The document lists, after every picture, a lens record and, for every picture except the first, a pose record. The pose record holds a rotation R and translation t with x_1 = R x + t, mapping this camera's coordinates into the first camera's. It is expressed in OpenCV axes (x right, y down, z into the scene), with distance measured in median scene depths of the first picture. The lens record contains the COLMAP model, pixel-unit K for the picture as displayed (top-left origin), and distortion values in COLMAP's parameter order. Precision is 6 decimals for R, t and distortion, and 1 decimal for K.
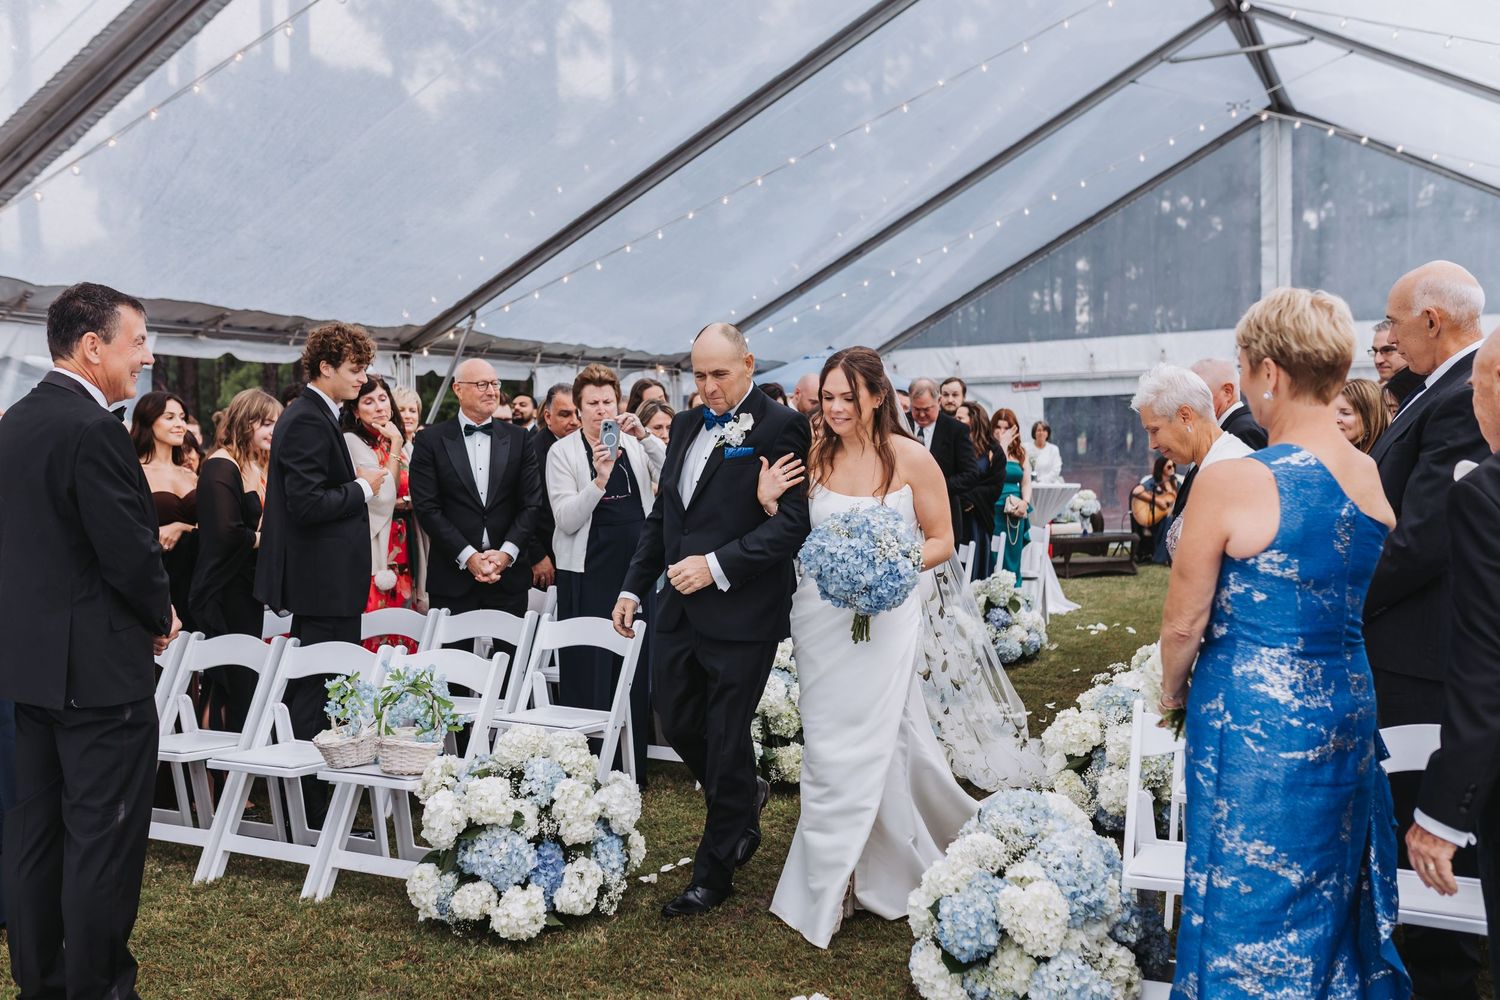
lens RADIAL K [[1414.1, 0, 736.5], [0, 1414.1, 497.1], [0, 0, 1]] dist [0.007974, -0.011709]
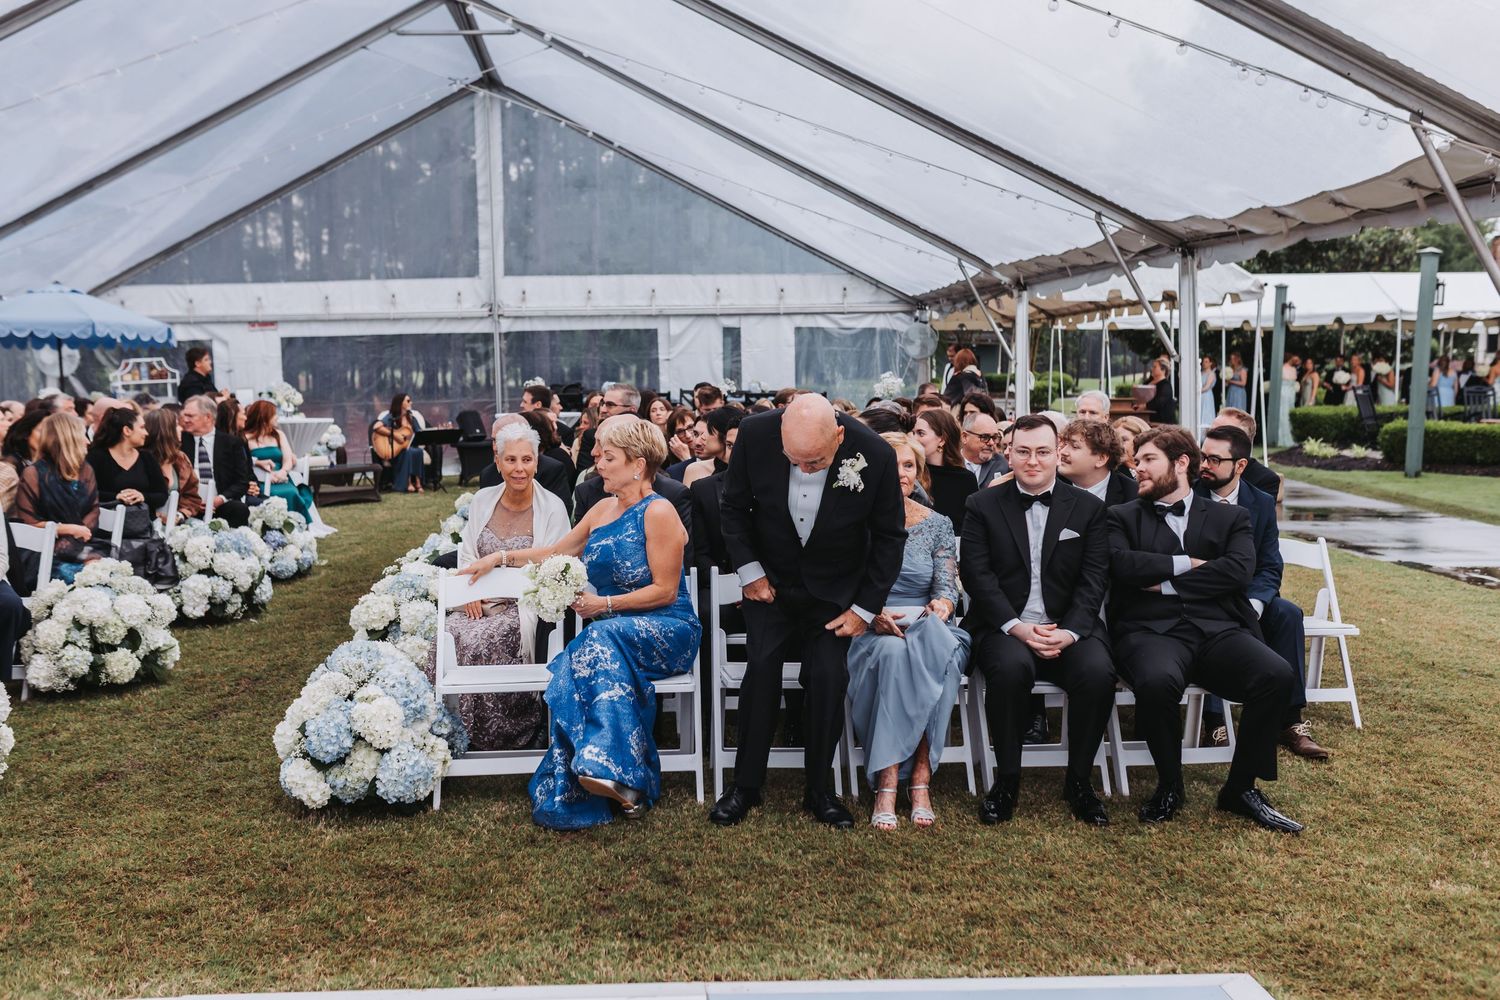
lens RADIAL K [[1414.1, 0, 736.5], [0, 1414.1, 497.1], [0, 0, 1]] dist [0.007974, -0.011709]
pose [[0.857540, -0.042077, 0.512693, -0.047815], [0.019679, 0.998603, 0.049039, 0.003416], [-0.514040, -0.031964, 0.857170, -0.091622]]
